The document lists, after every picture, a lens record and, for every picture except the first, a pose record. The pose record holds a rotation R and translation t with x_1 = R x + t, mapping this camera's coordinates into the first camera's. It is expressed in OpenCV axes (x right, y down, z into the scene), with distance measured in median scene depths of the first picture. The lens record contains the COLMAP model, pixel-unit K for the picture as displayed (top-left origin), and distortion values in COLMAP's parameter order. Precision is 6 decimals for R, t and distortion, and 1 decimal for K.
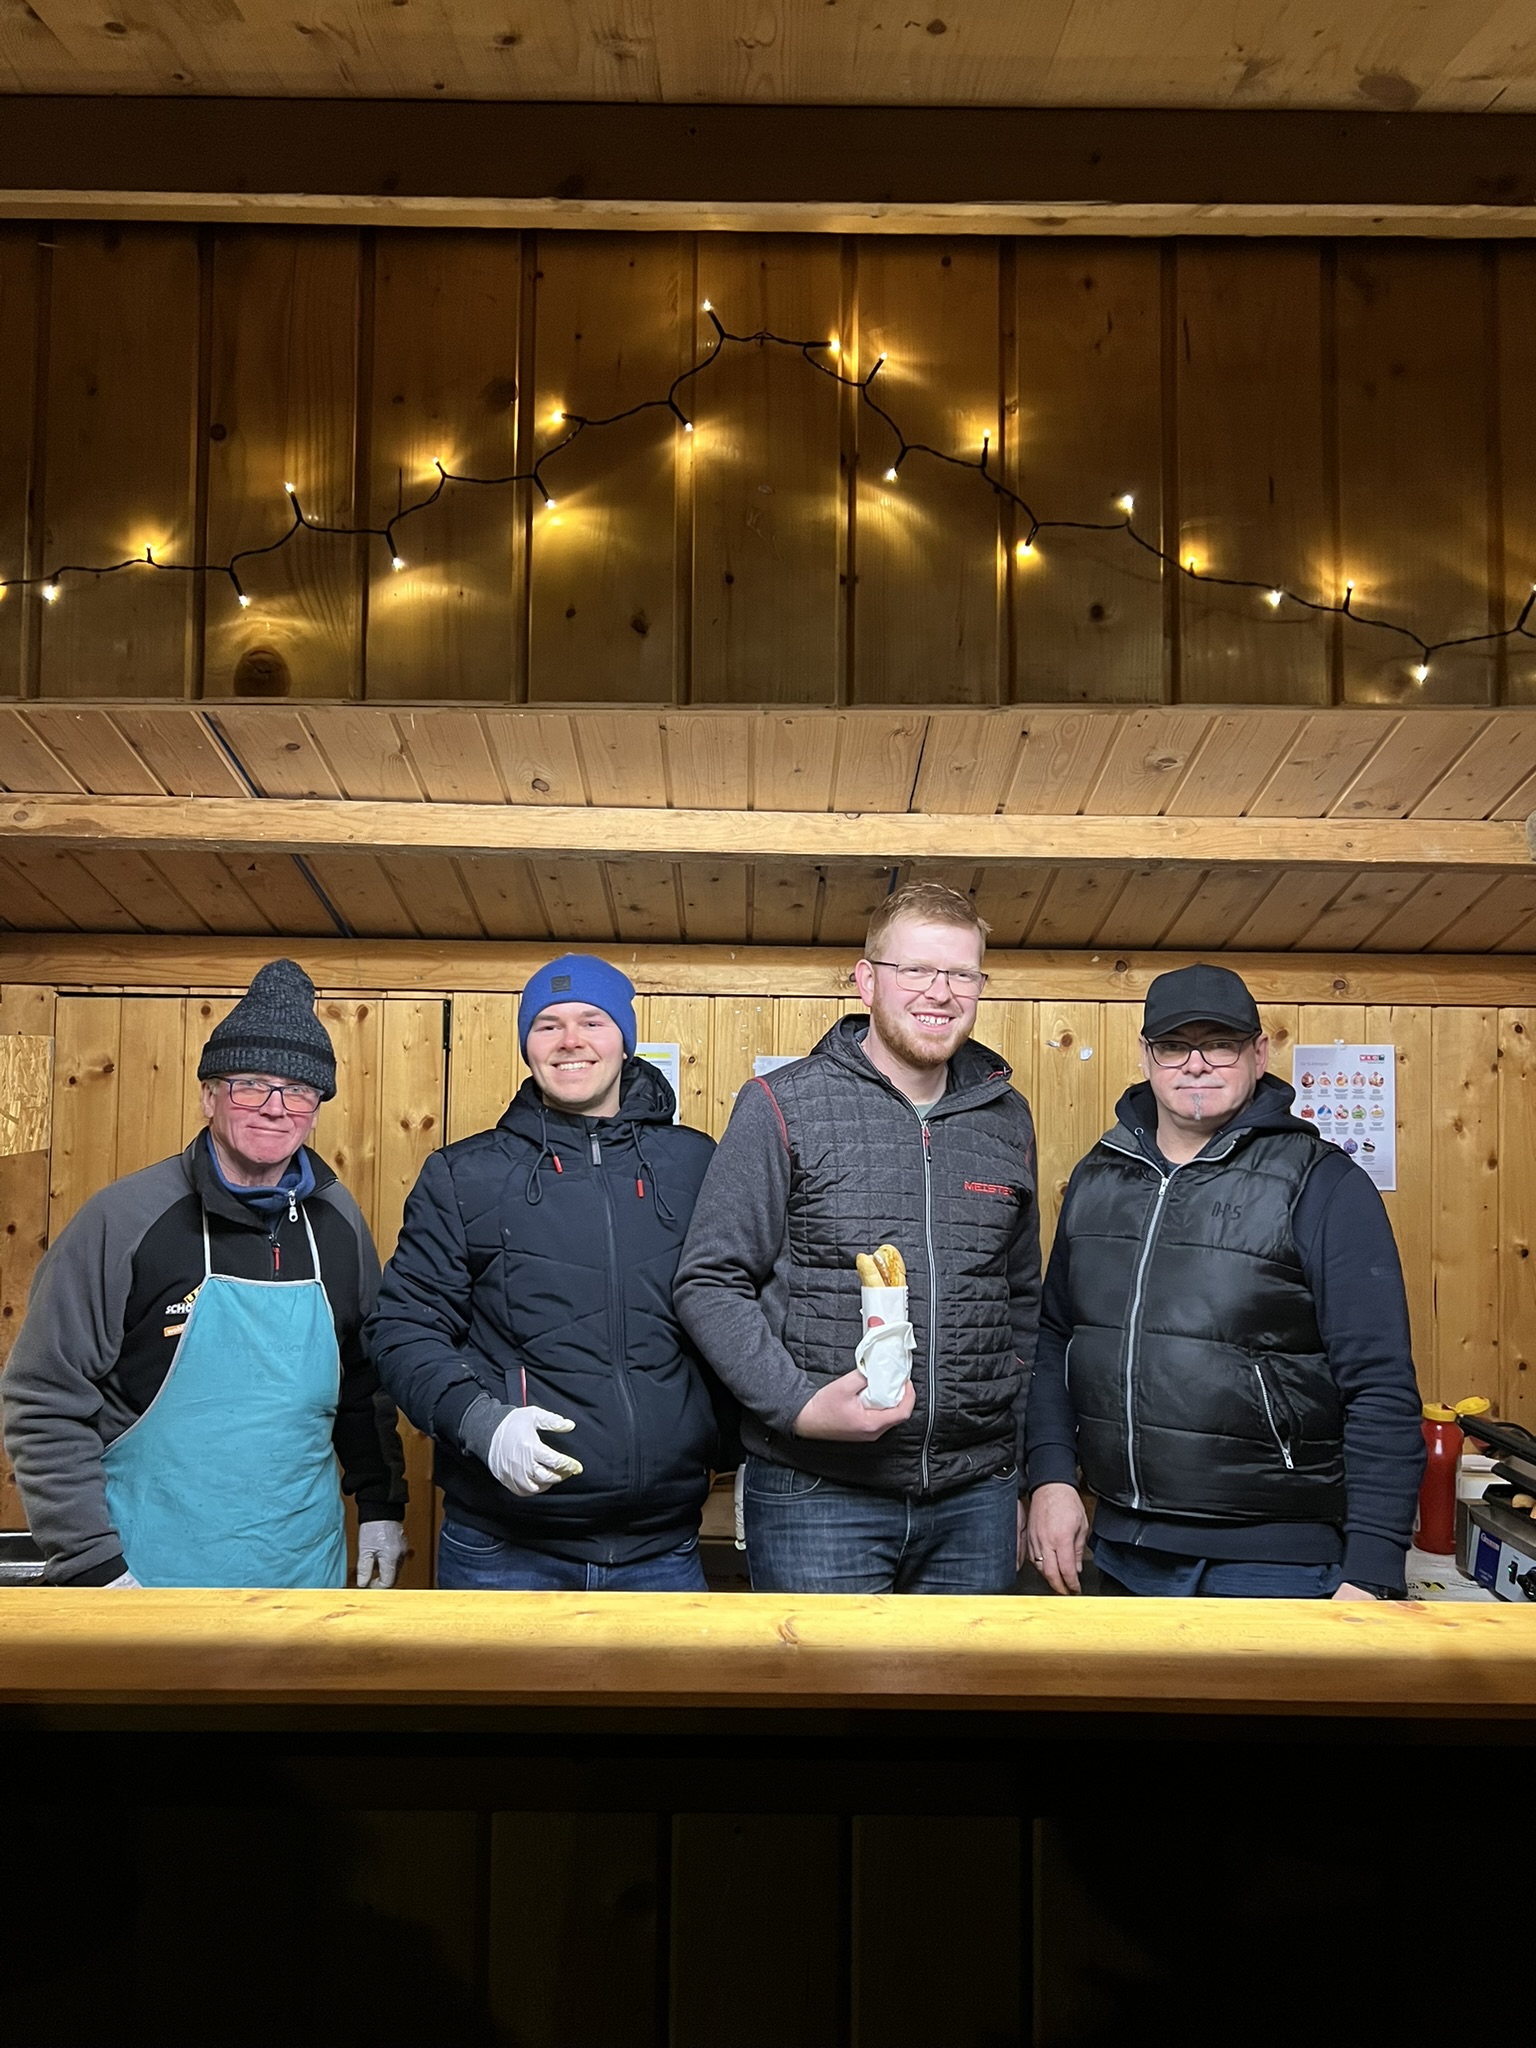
lens RADIAL K [[1565.7, 0, 768.0], [0, 1565.7, 1024.0], [0, 0, 1]] dist [0.047655, -0.043948]
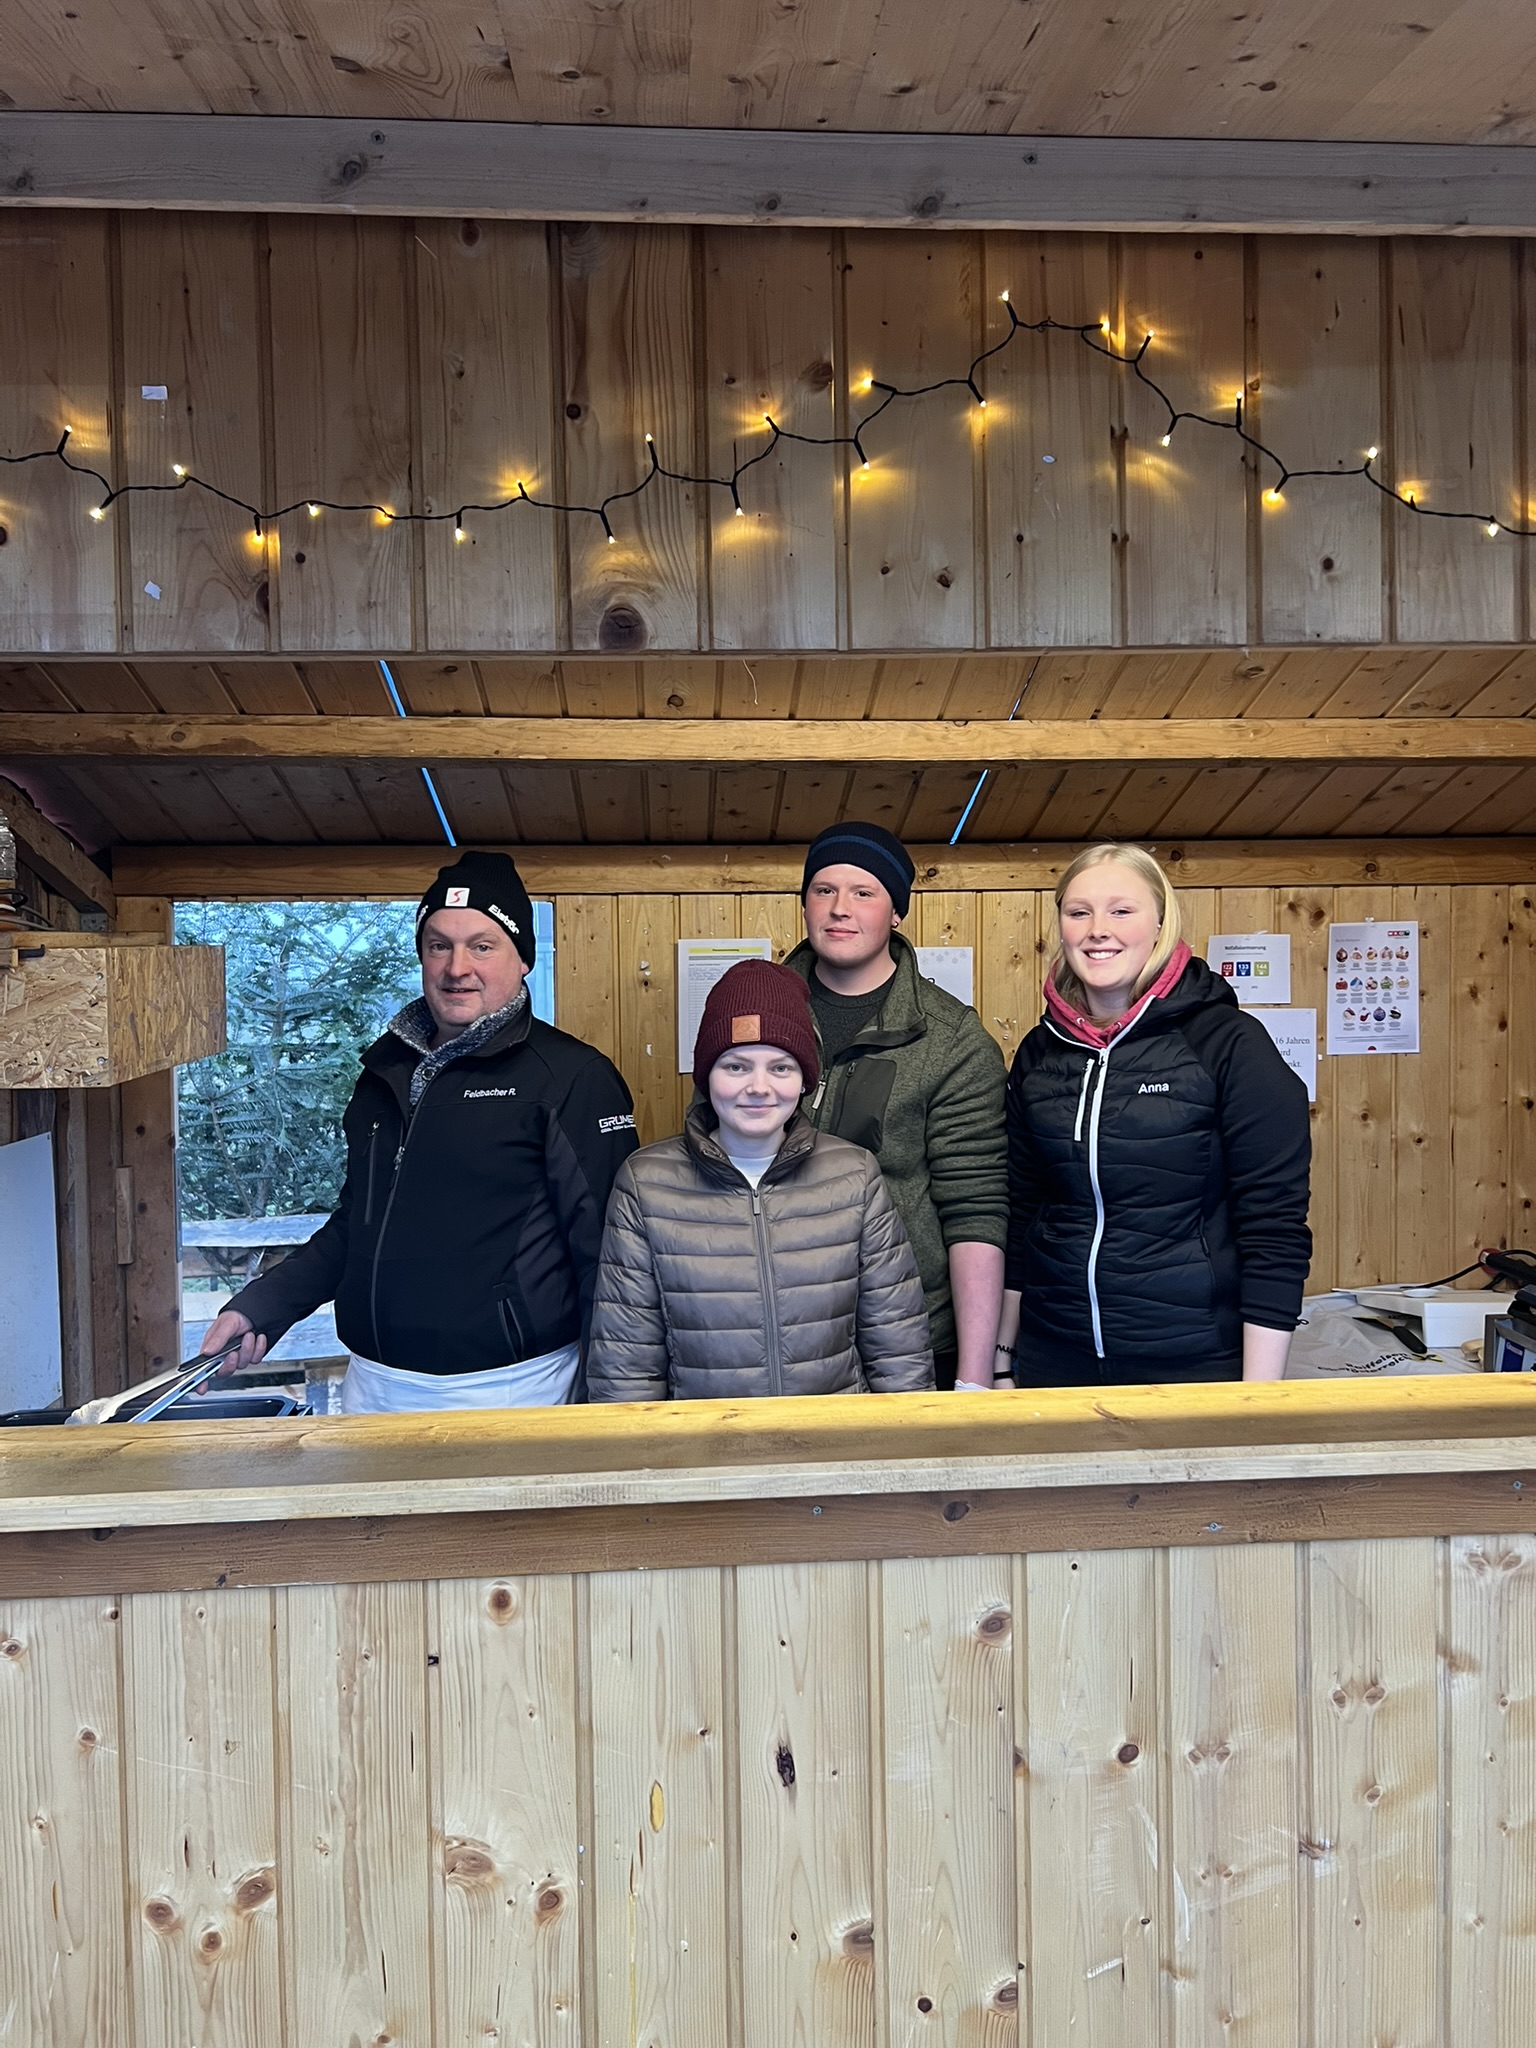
lens RADIAL K [[1585.6, 0, 768.0], [0, 1585.6, 1024.0], [0, 0, 1]] dist [0.057973, -0.068088]
pose [[0.996950, -0.030216, 0.071963, -0.164434], [0.025189, 0.997245, 0.069774, -0.005409], [-0.073873, -0.067749, 0.994964, -0.100790]]
